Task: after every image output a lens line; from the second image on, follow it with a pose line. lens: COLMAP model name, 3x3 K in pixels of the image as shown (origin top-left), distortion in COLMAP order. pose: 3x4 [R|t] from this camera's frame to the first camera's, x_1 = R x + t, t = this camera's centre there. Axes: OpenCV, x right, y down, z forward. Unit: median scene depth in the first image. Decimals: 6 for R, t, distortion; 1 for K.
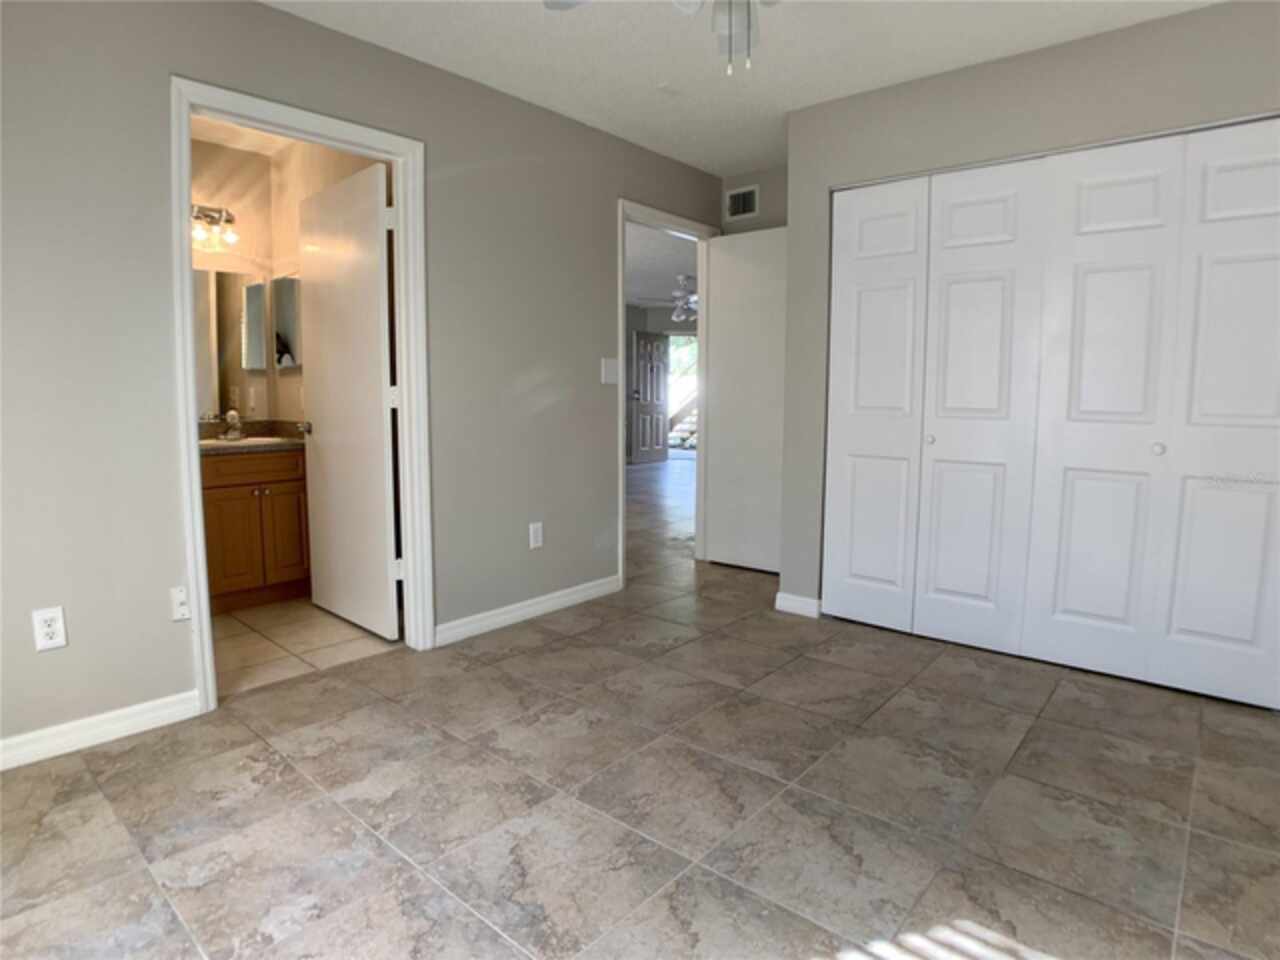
lens RADIAL K [[706.5, 0, 617.3], [0, 706.5, 472.7], [0, 0, 1]] dist [-0.055013, 0.001468]
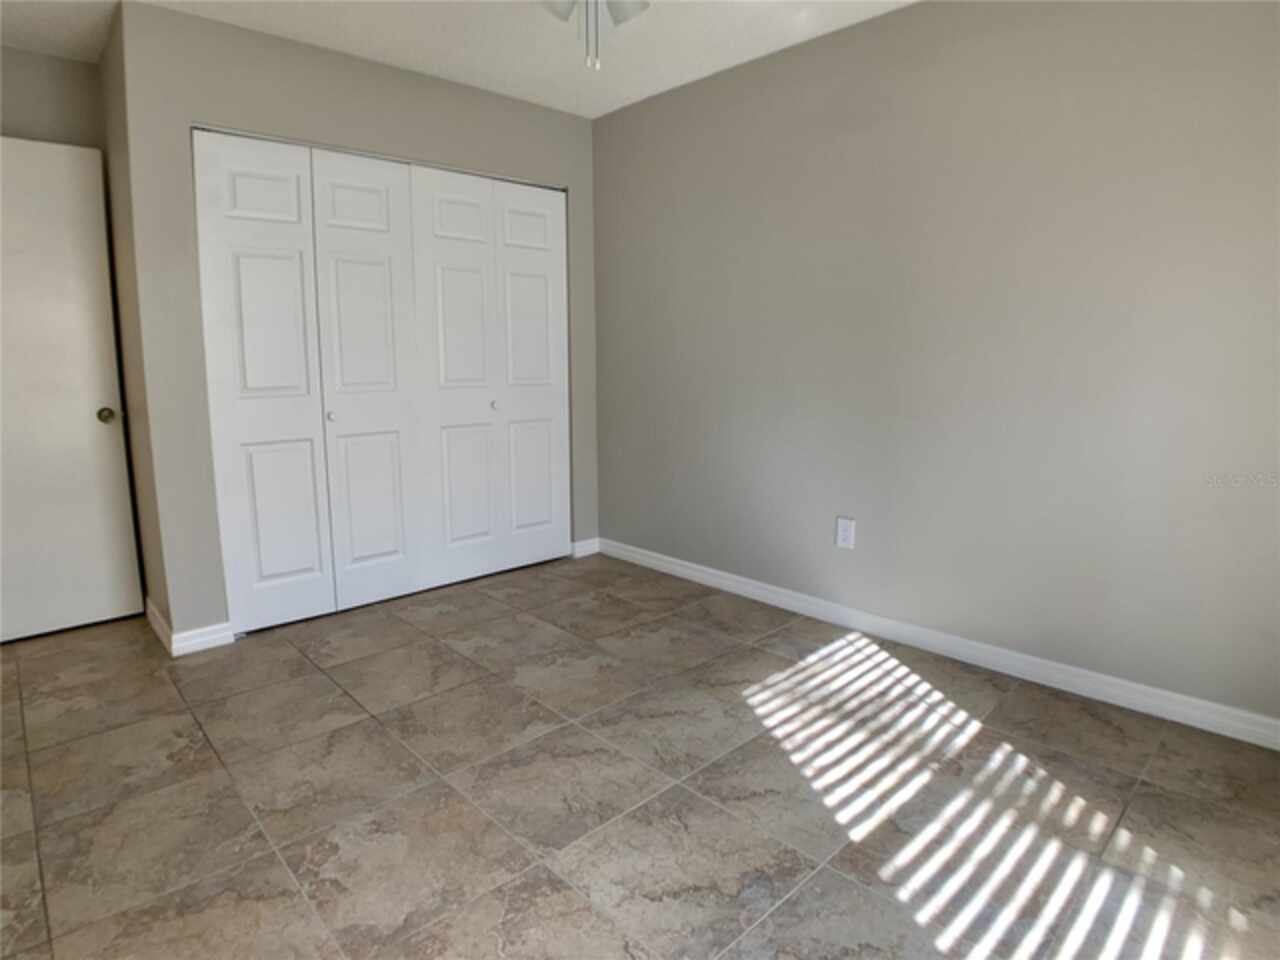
lens RADIAL K [[706.5, 0, 617.3], [0, 706.5, 472.7], [0, 0, 1]] dist [-0.055013, 0.001468]
pose [[0.111172, -0.162580, 0.980412, -0.658163], [0.120798, 0.981423, 0.149050, -0.089165], [-0.986432, 0.101862, 0.128747, 0.619155]]
